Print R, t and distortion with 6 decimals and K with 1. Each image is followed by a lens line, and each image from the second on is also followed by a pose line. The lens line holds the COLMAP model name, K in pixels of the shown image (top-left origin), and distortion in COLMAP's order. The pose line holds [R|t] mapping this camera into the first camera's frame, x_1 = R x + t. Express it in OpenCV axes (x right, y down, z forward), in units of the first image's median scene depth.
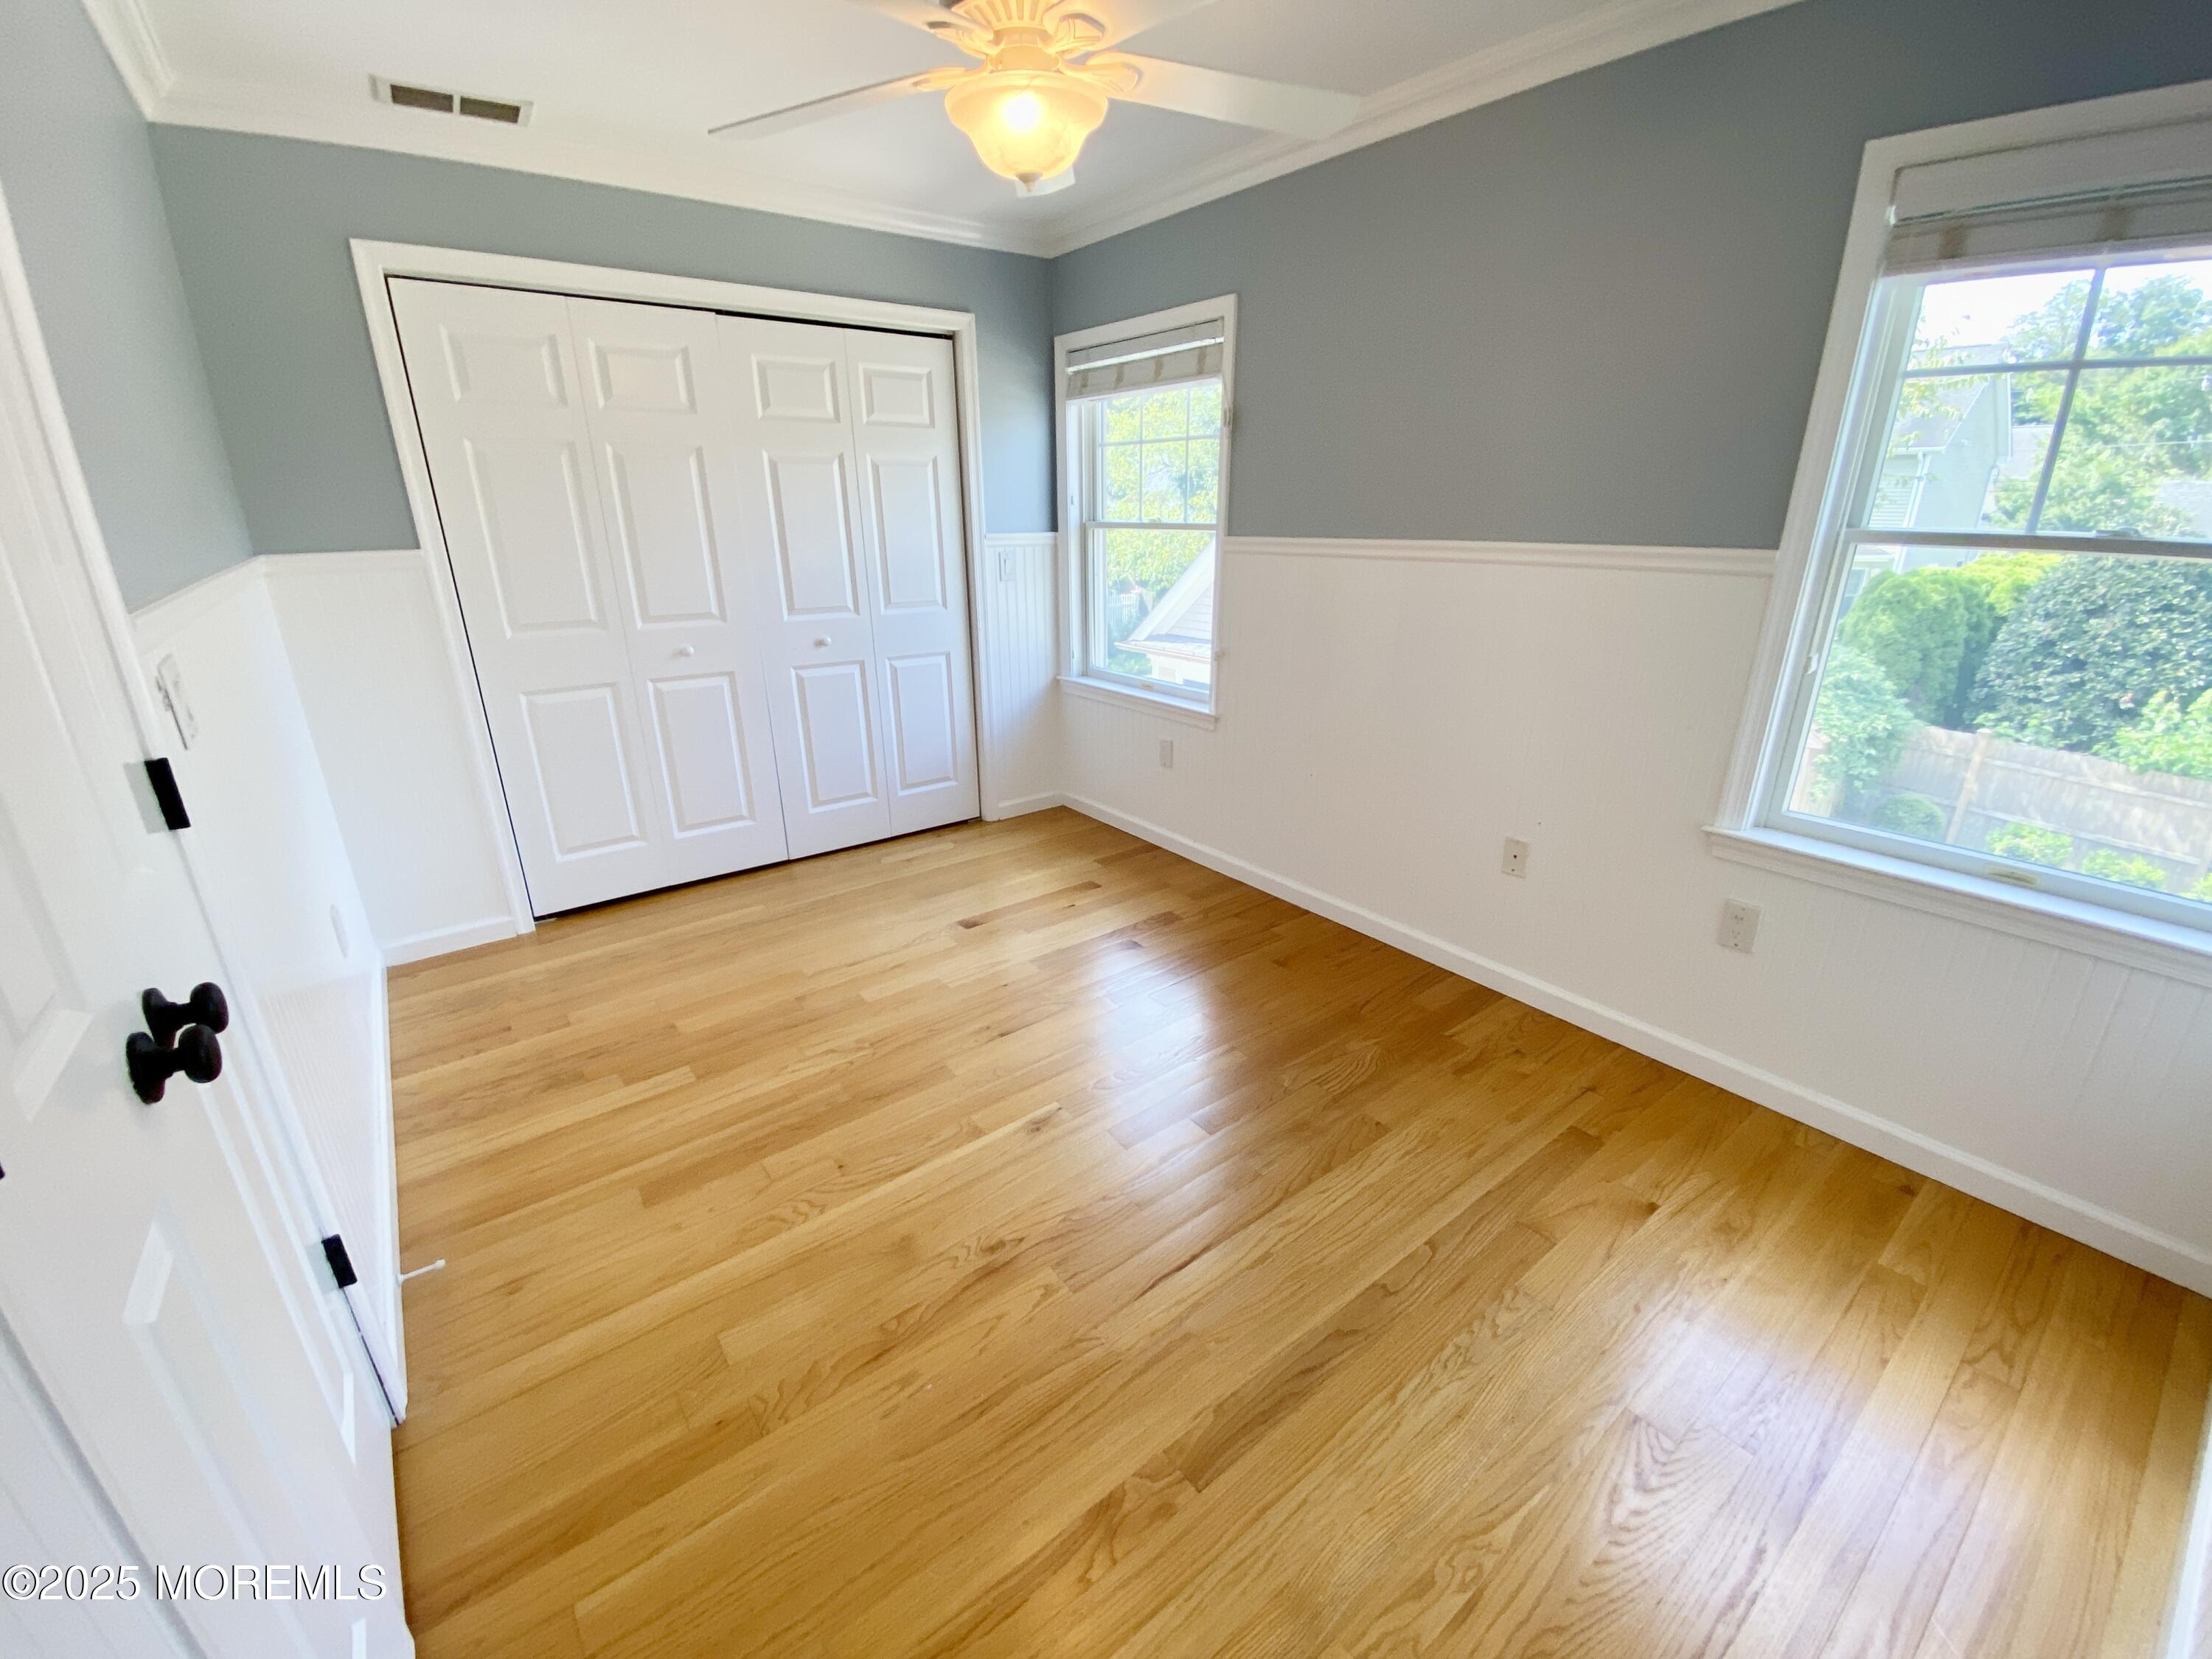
lens RADIAL K [[903.3, 0, 1100.0], [0, 903.3, 825.1], [0, 0, 1]] dist [0.003752, -0.012948]
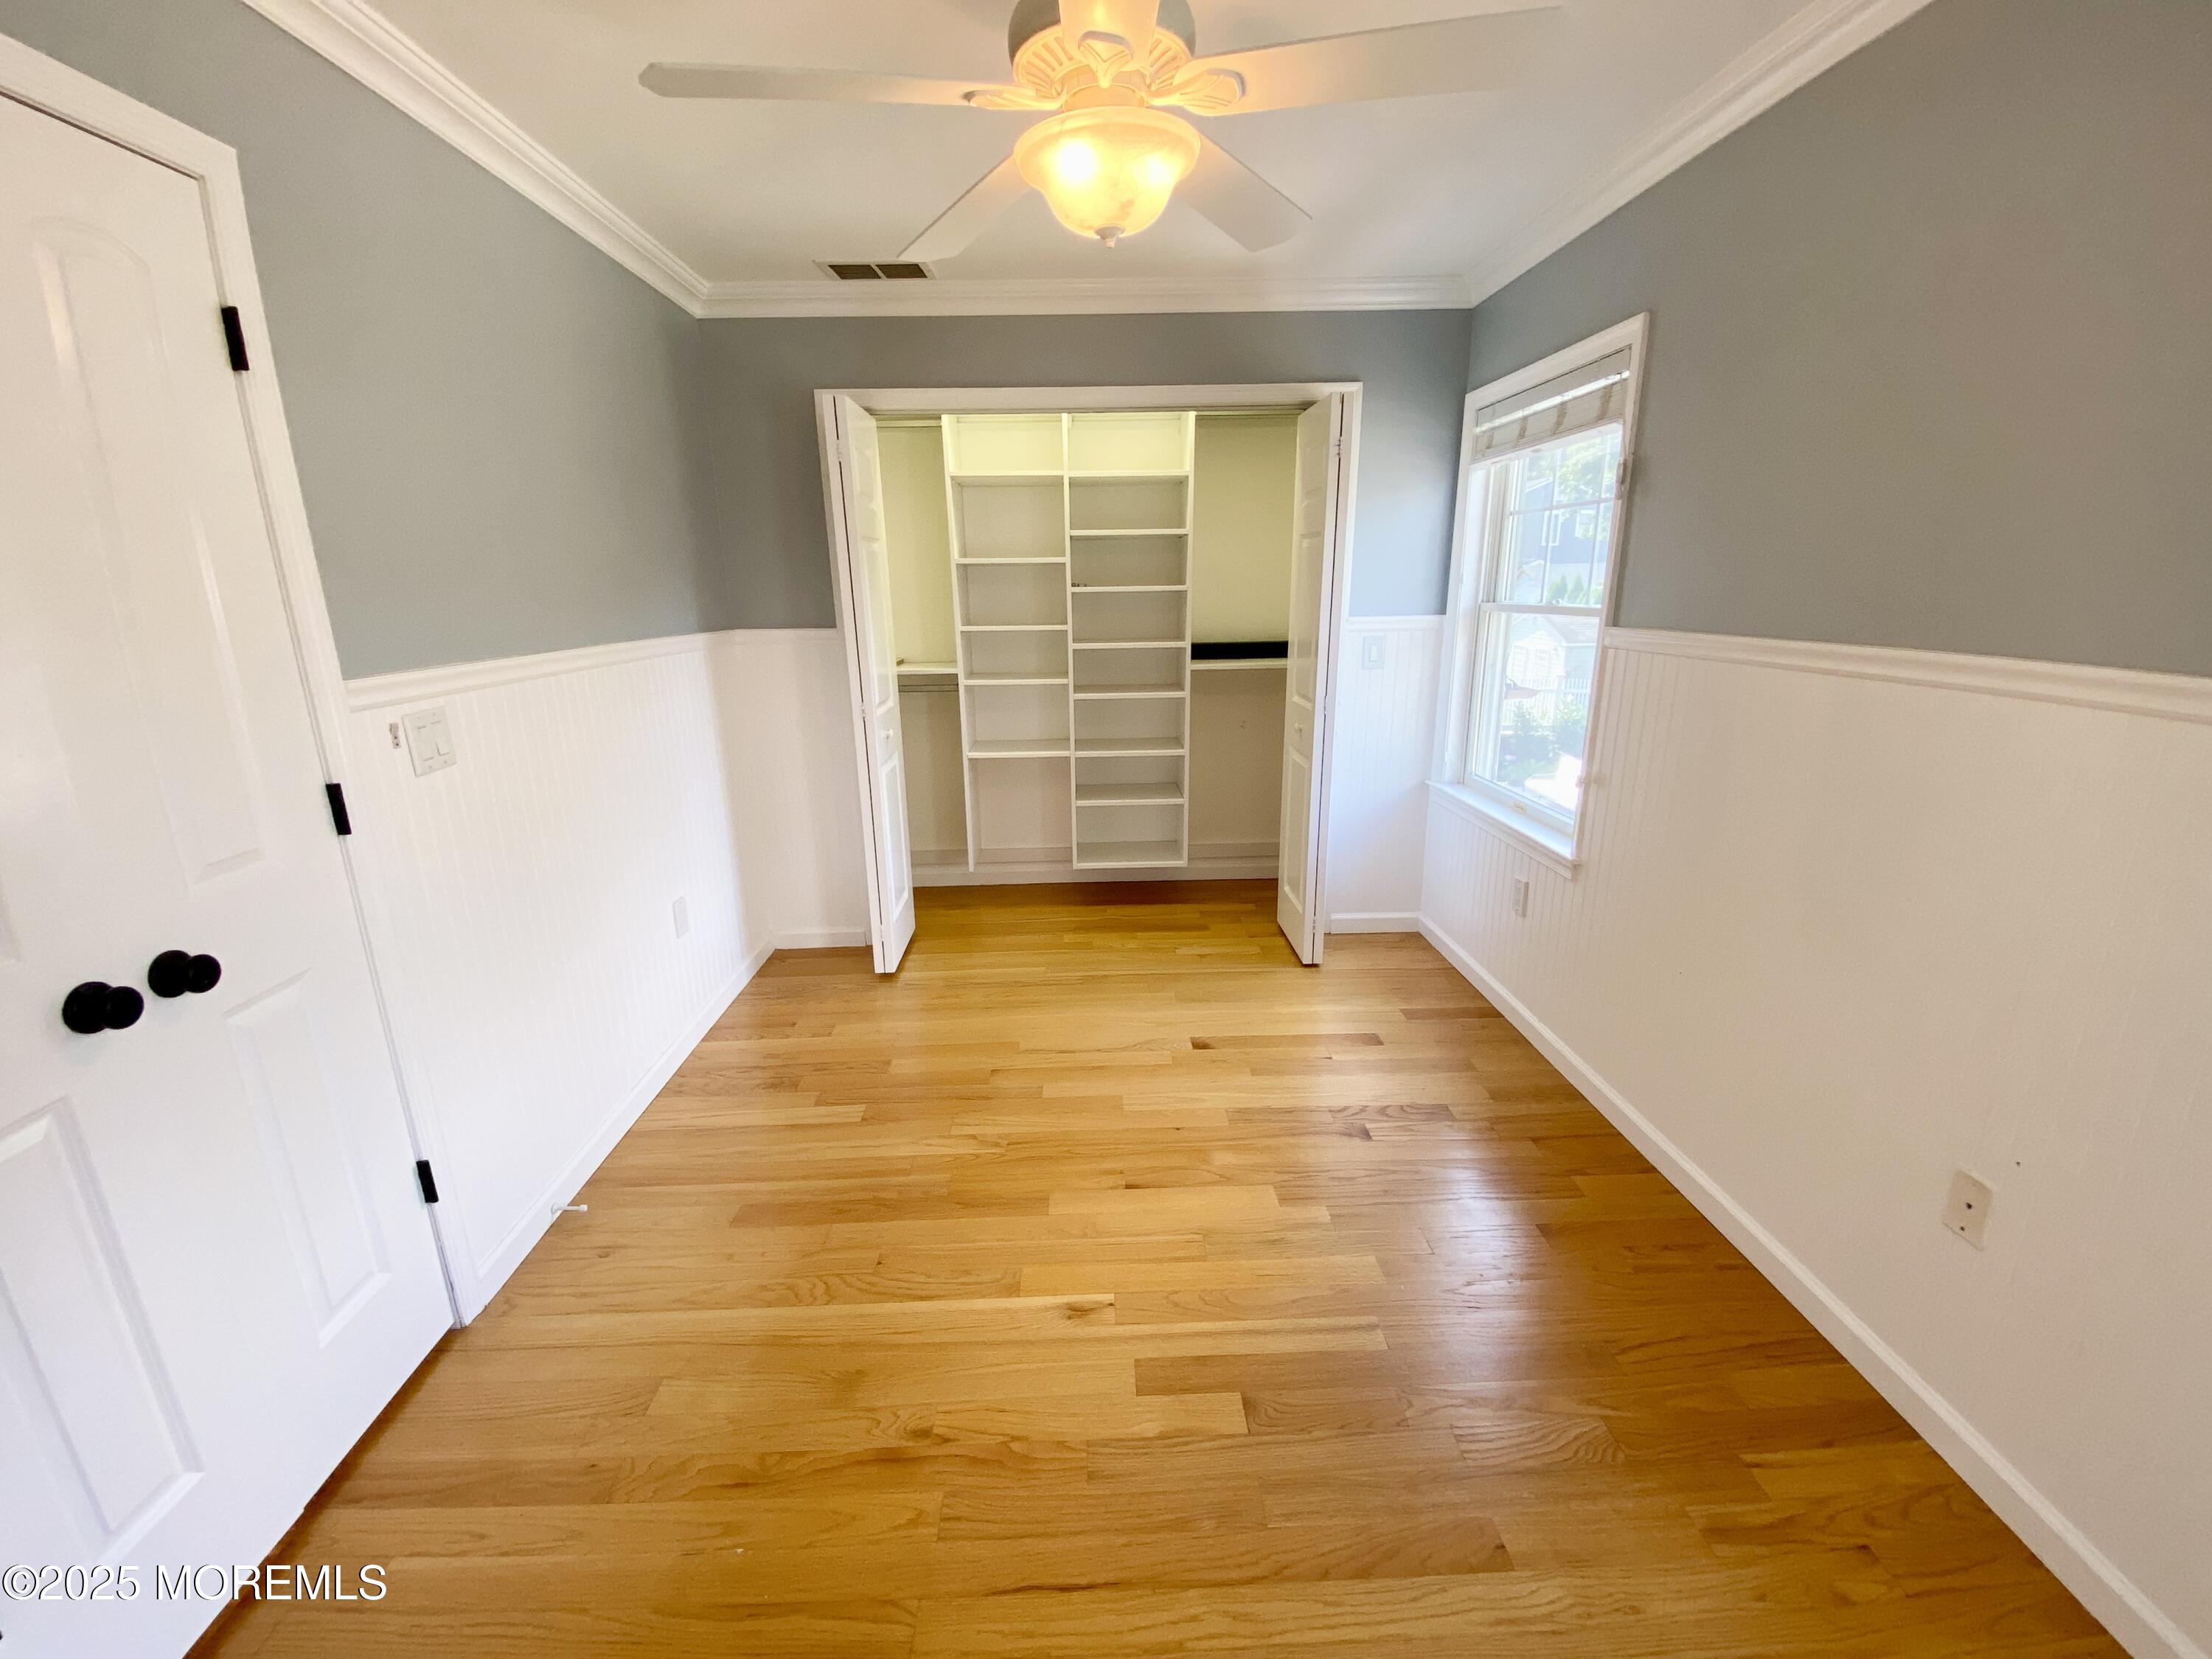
lens RADIAL K [[914.8, 0, 1080.7], [0, 914.8, 805.2], [0, 0, 1]] dist [0.031577, -0.030837]
pose [[0.808064, 0.135789, -0.573231, 0.313333], [-0.187489, 0.981754, -0.031736, -0.091884], [0.558463, 0.133119, 0.818779, 0.199247]]
